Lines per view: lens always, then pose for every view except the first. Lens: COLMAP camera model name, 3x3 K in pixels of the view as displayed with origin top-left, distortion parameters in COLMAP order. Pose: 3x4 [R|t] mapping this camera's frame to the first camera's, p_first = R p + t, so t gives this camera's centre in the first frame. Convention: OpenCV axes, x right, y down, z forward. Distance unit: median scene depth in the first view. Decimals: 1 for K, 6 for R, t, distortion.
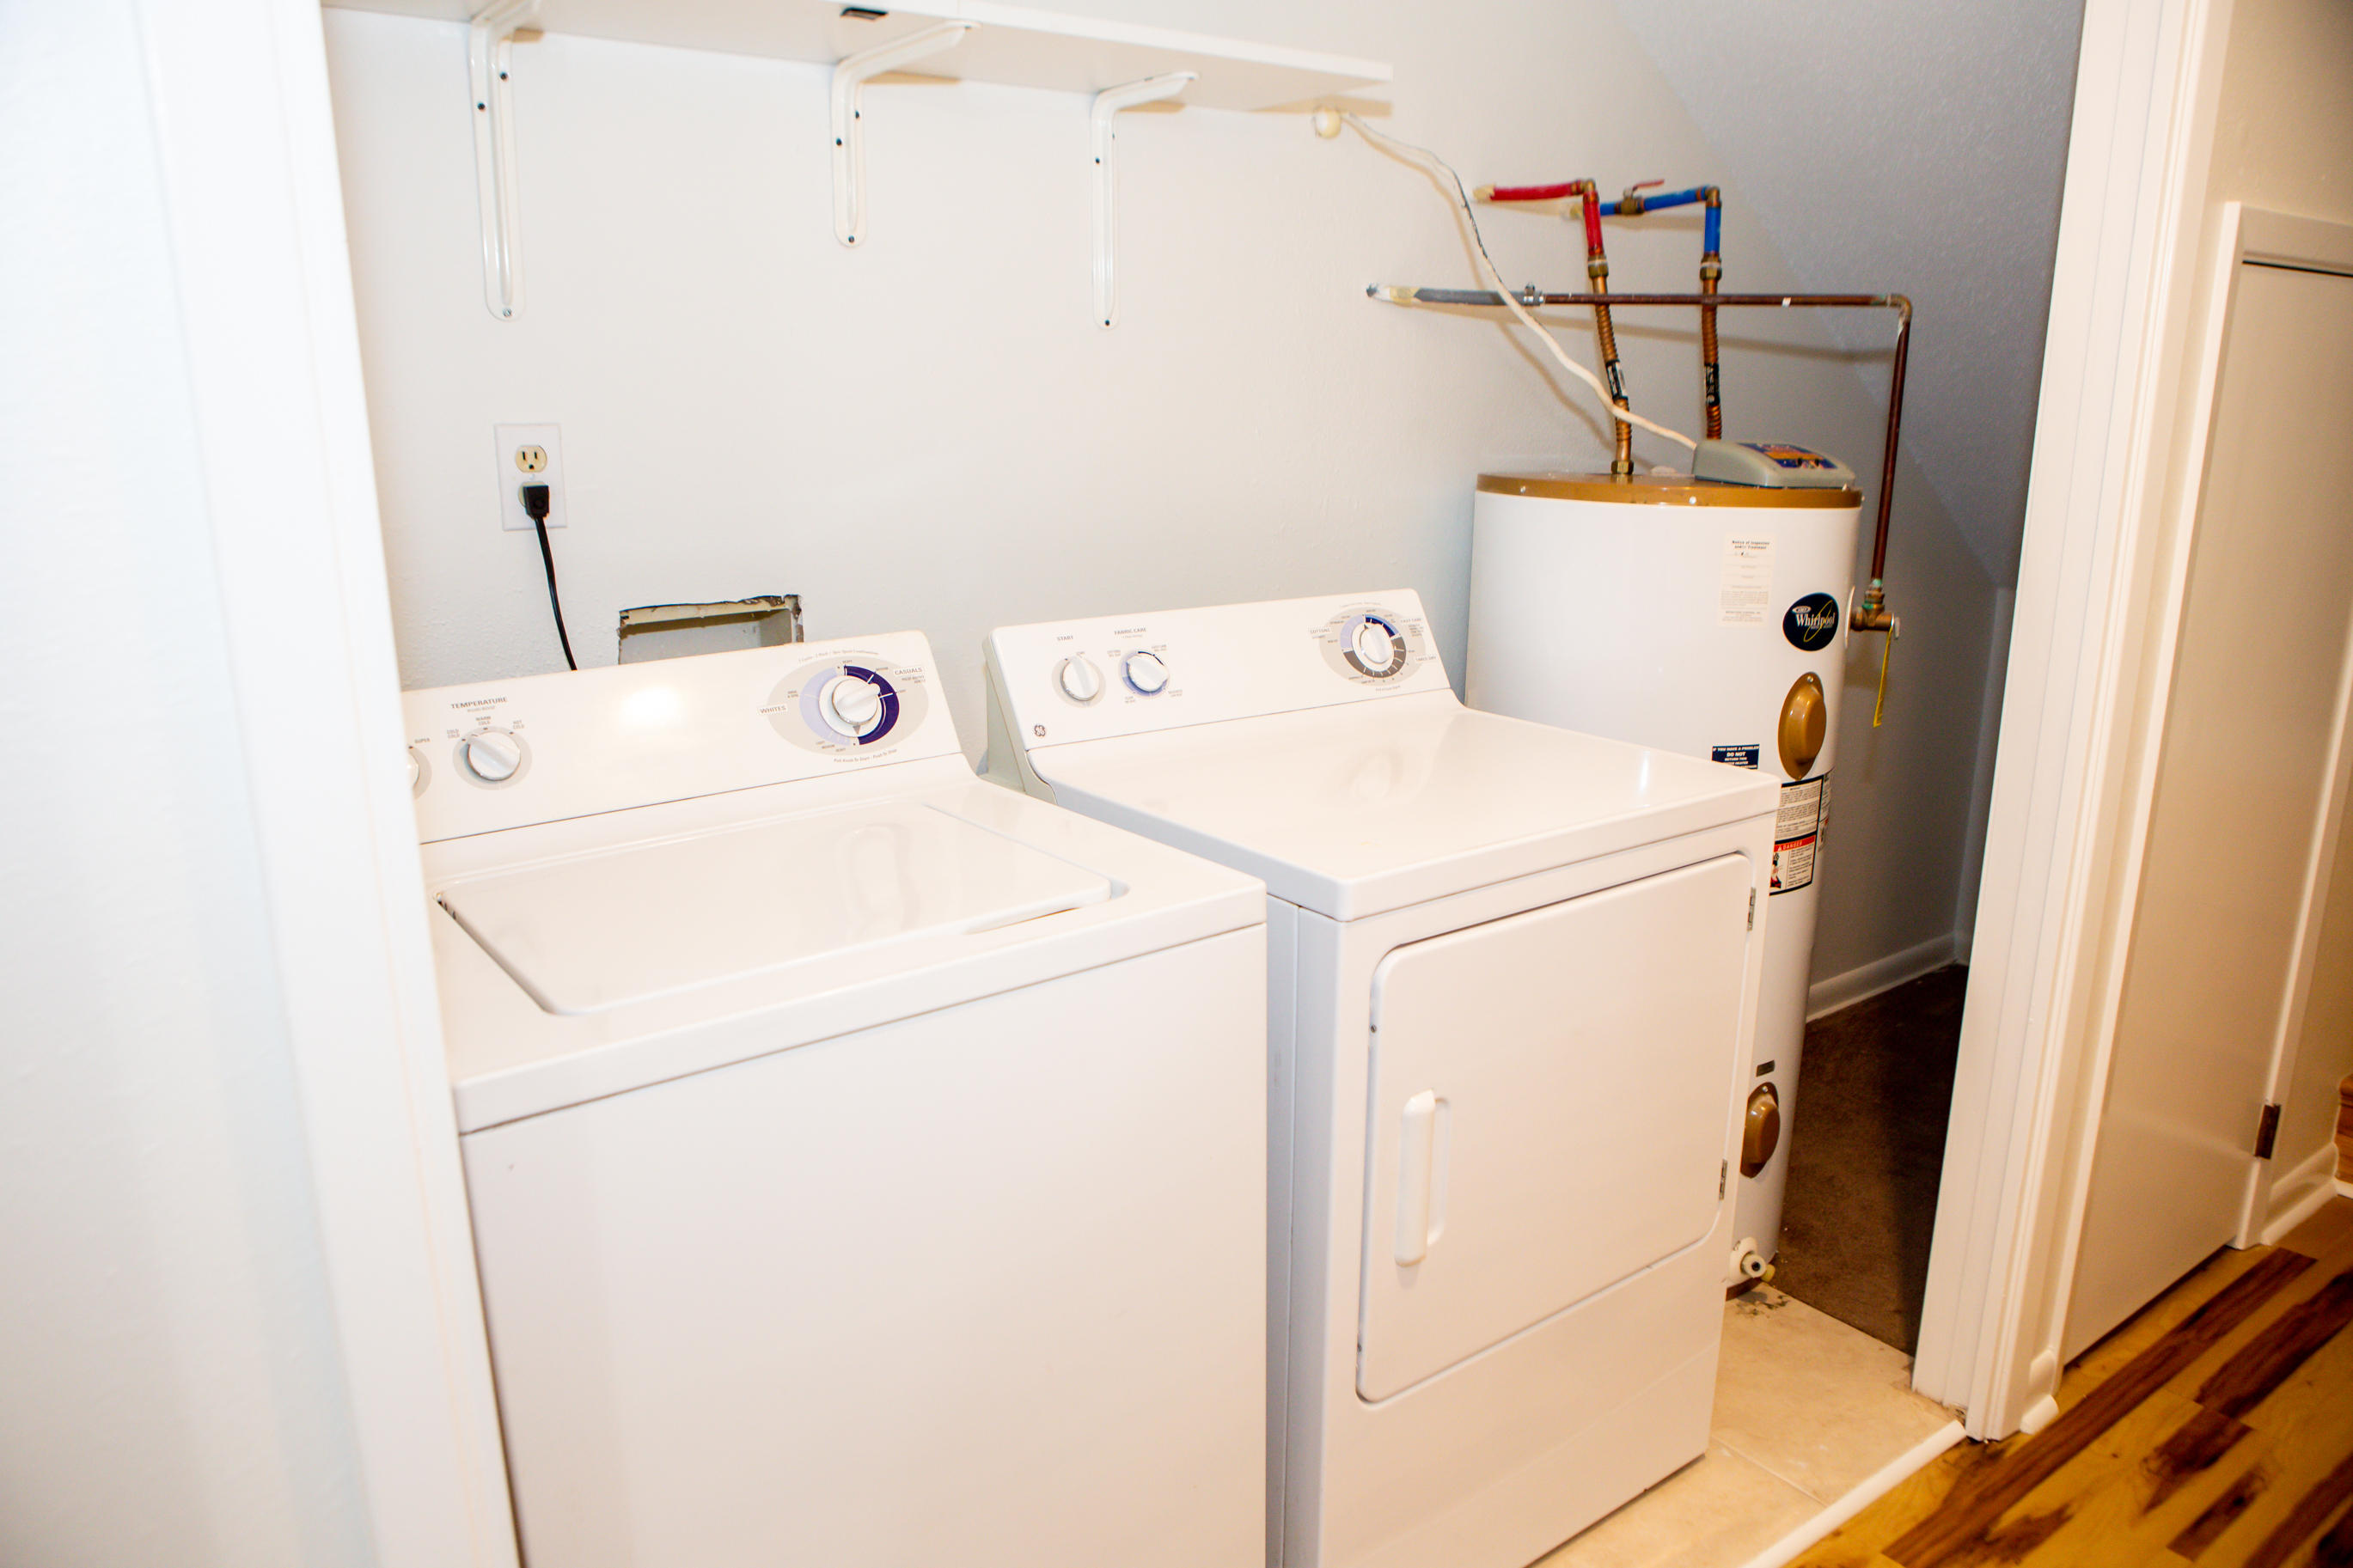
lens RADIAL K [[1635.9, 0, 1179.2], [0, 1635.9, 805.9], [0, 0, 1]] dist [-0.096700, 0.073871]
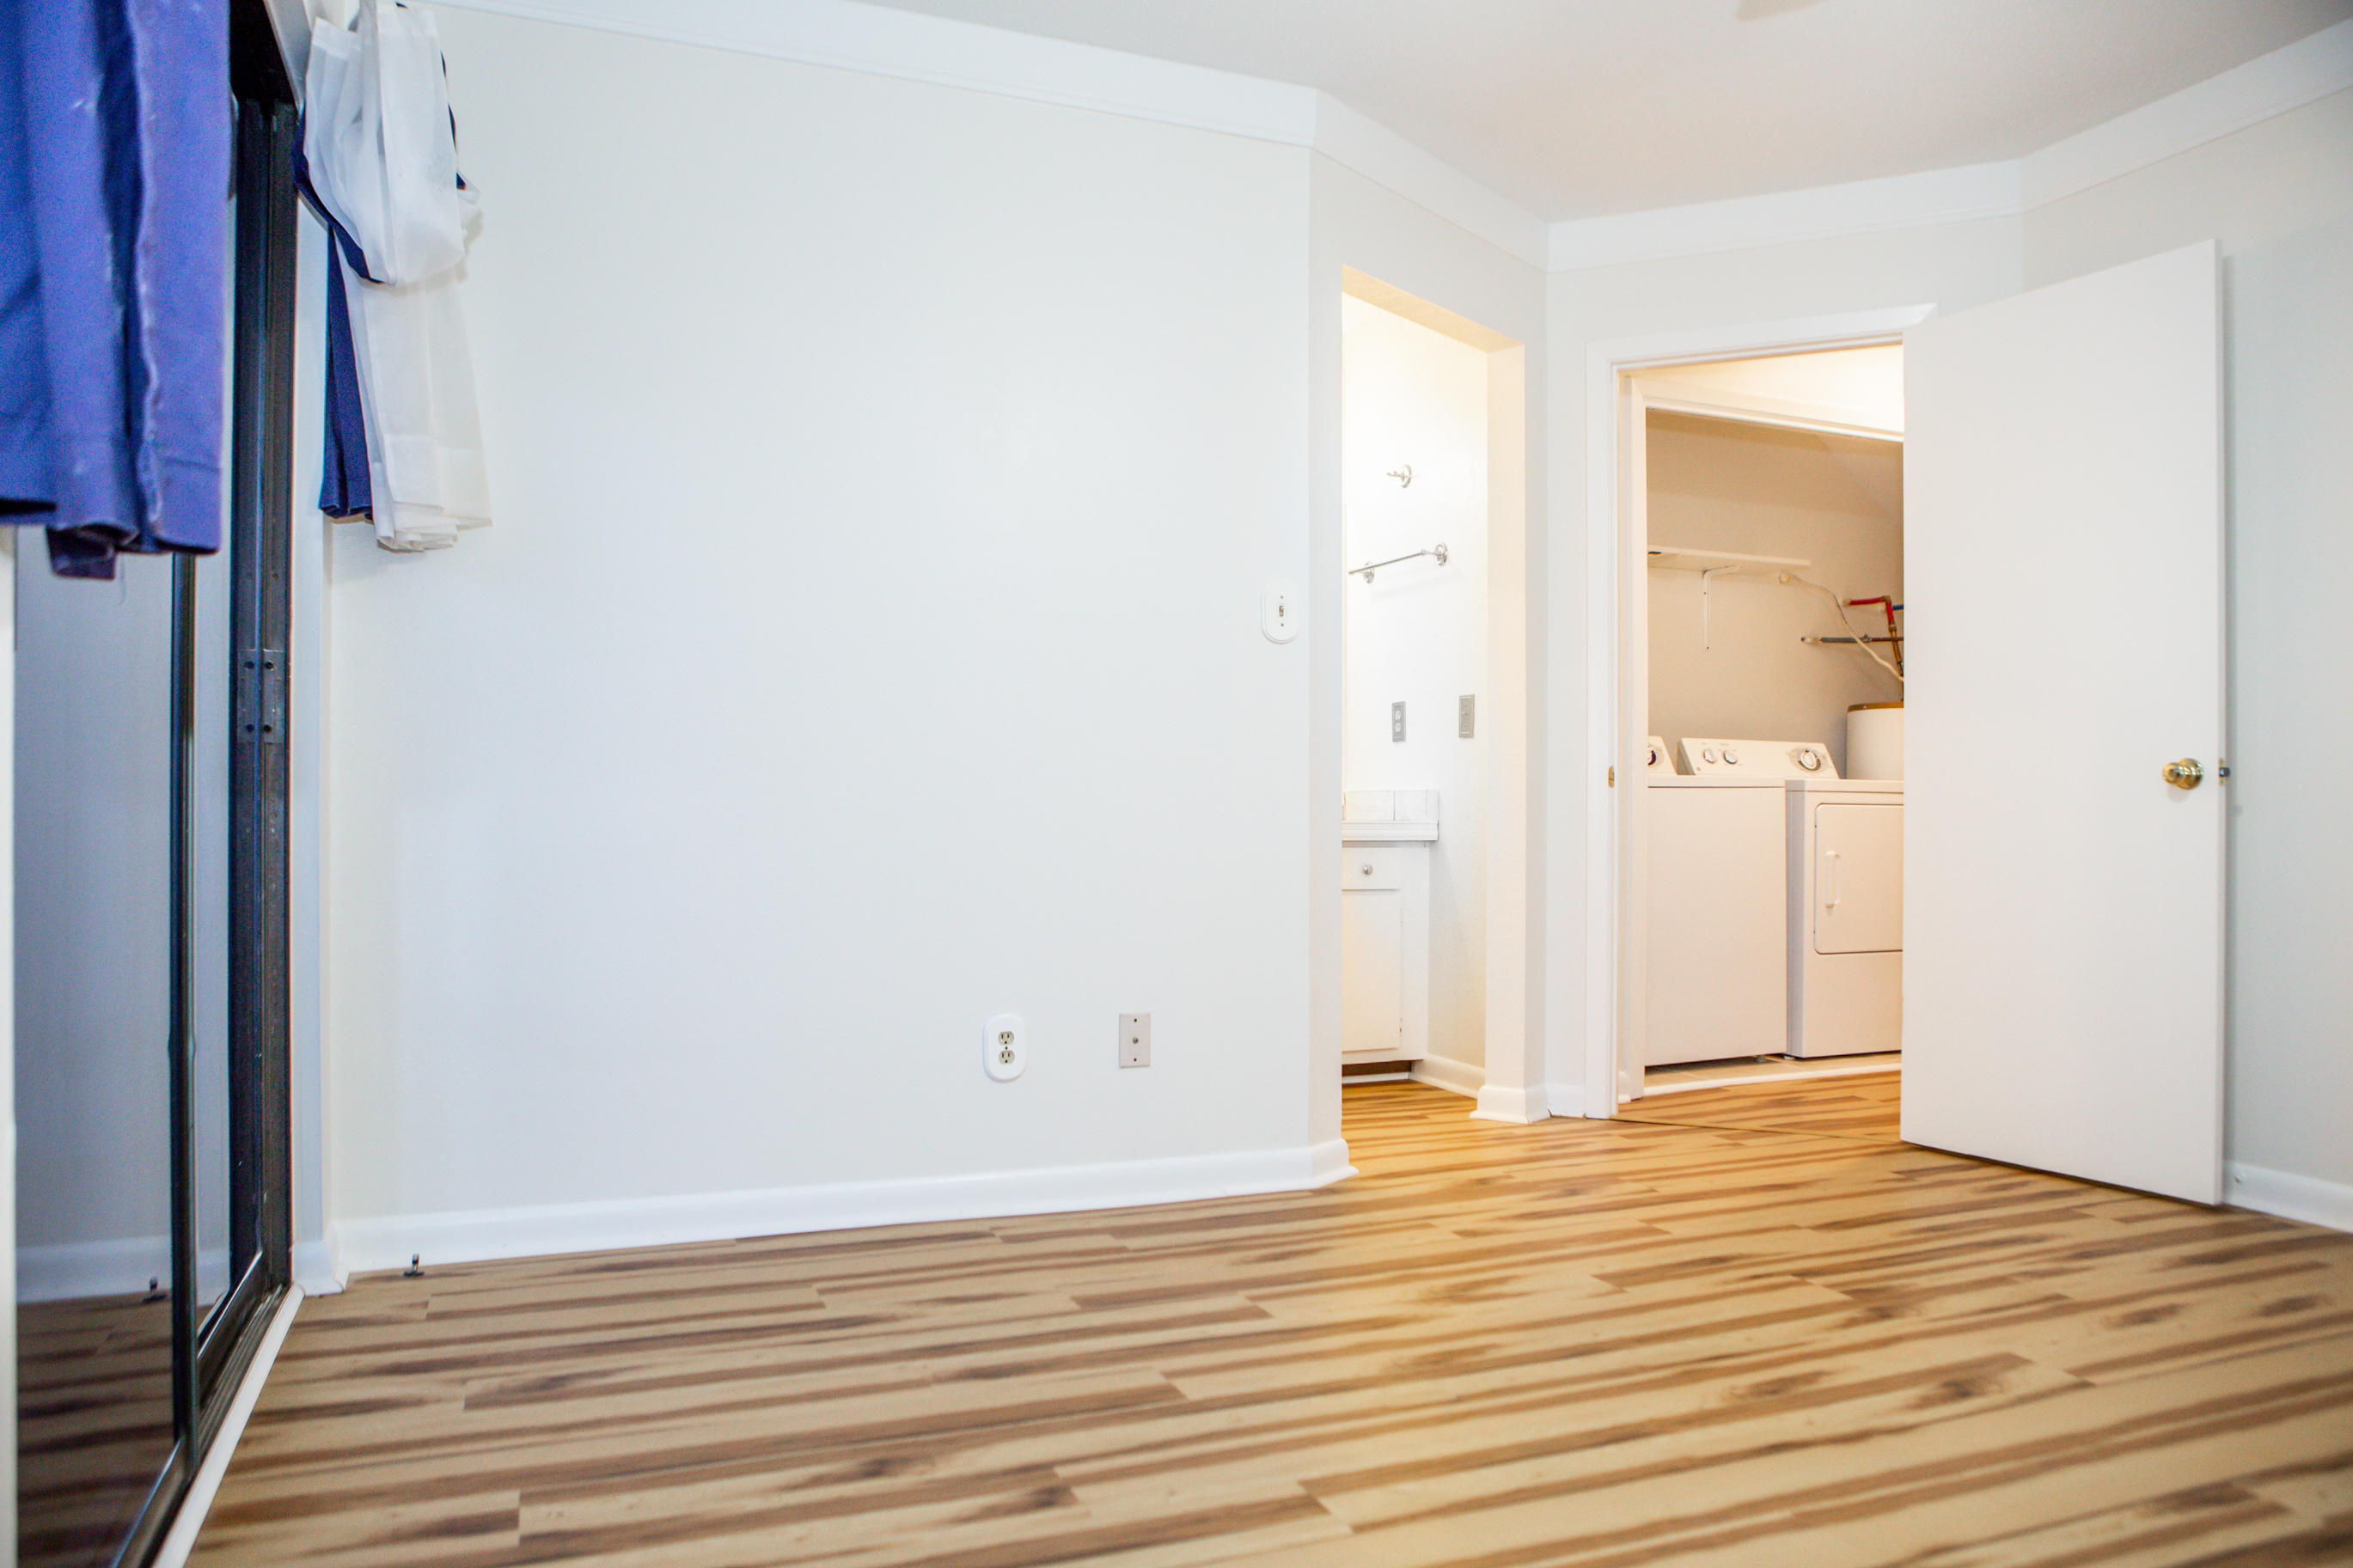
lens RADIAL K [[1635.9, 0, 1179.2], [0, 1635.9, 805.9], [0, 0, 1]] dist [-0.096700, 0.073871]
pose [[0.973085, 0.007667, -0.230317, -0.273283], [-0.064130, 0.968975, -0.238693, 0.665729], [0.221342, 0.247039, 0.943387, -1.704878]]
